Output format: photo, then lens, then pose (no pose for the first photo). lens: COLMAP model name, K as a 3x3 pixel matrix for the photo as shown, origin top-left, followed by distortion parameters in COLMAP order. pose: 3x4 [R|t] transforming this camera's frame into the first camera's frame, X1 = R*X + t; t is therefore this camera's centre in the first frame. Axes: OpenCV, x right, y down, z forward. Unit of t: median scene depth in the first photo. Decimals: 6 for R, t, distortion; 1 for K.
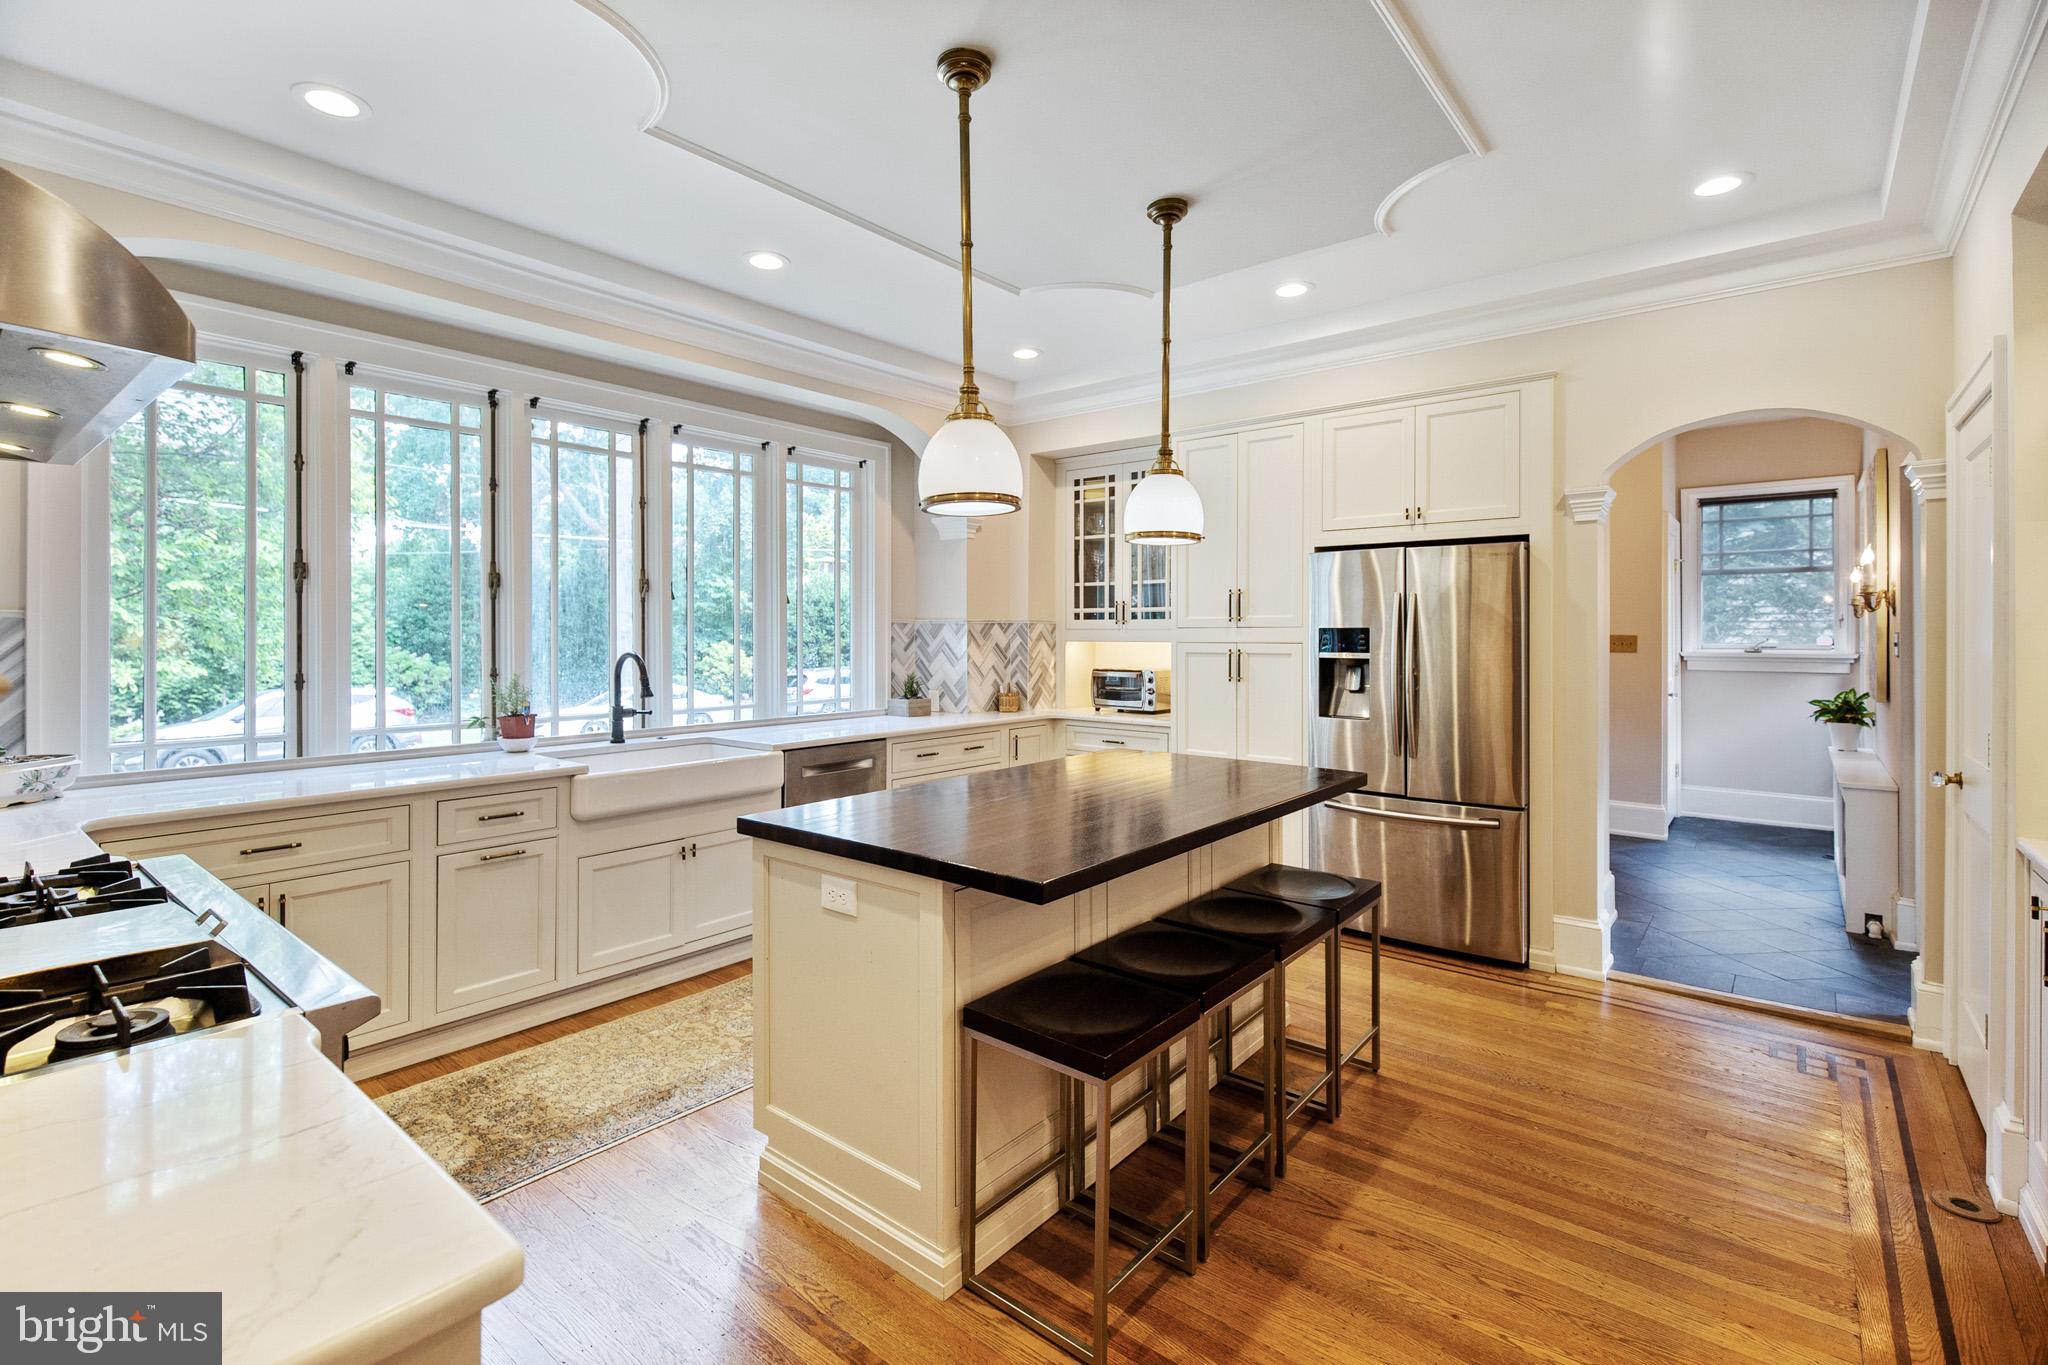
lens RADIAL K [[953.7, 0, 1029.9], [0, 953.7, 633.2], [0, 0, 1]] dist [0.001594, 0.000092]
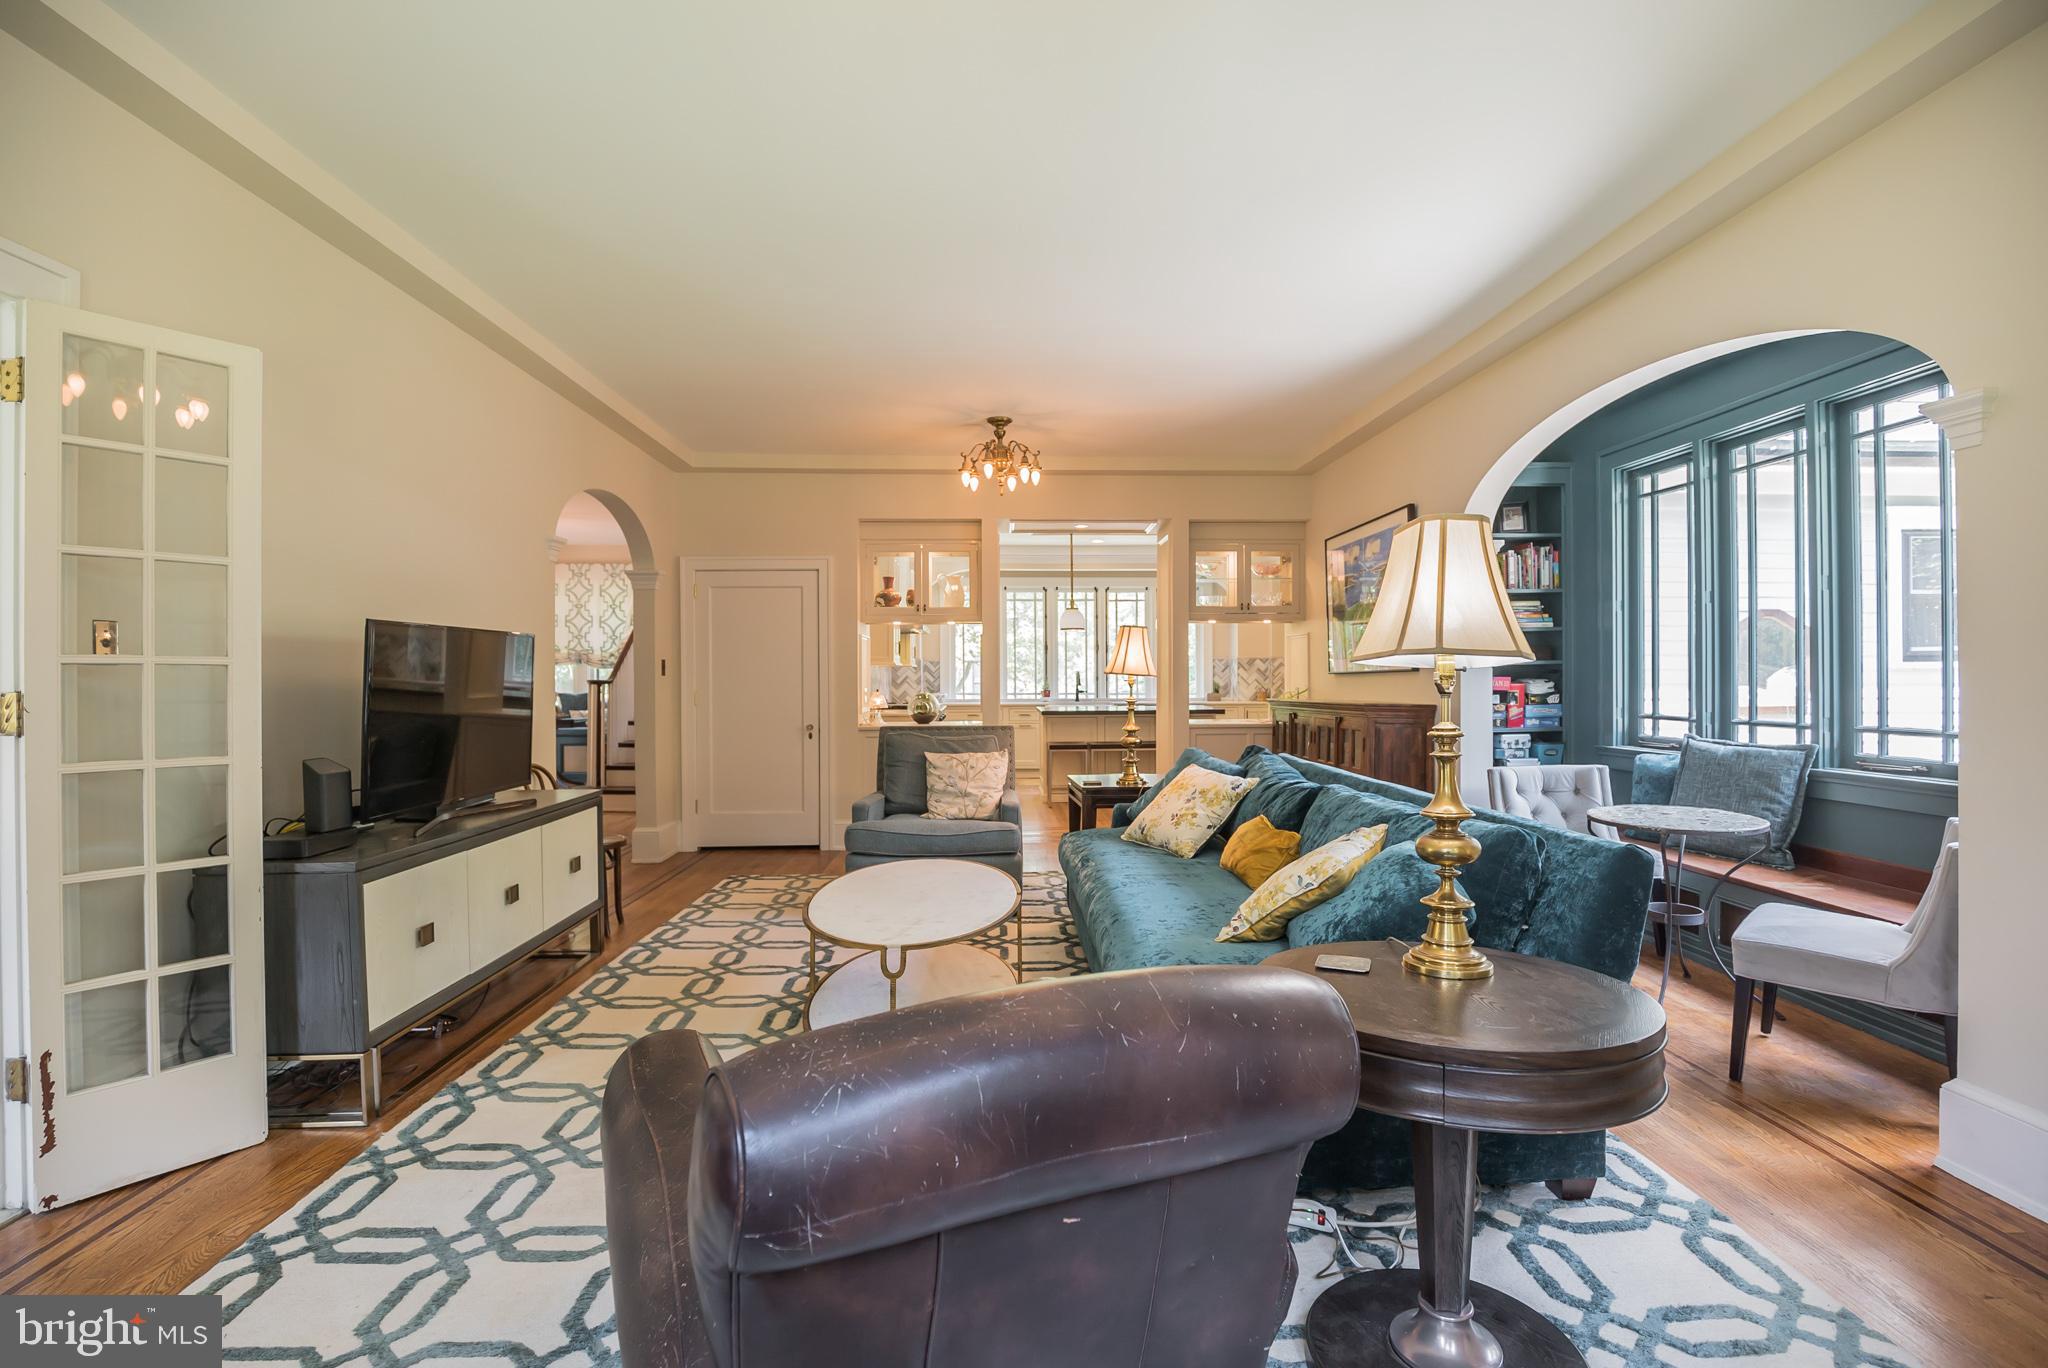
lens RADIAL K [[953.7, 0, 1020.0], [0, 953.7, 675.5], [0, 0, 1]] dist [0.001594, 0.000092]
pose [[0.667324, -0.002326, -0.744764, 1.561187], [0.005402, 0.999984, 0.001717, 0.026119], [0.744748, -0.005169, 0.667326, -1.039614]]
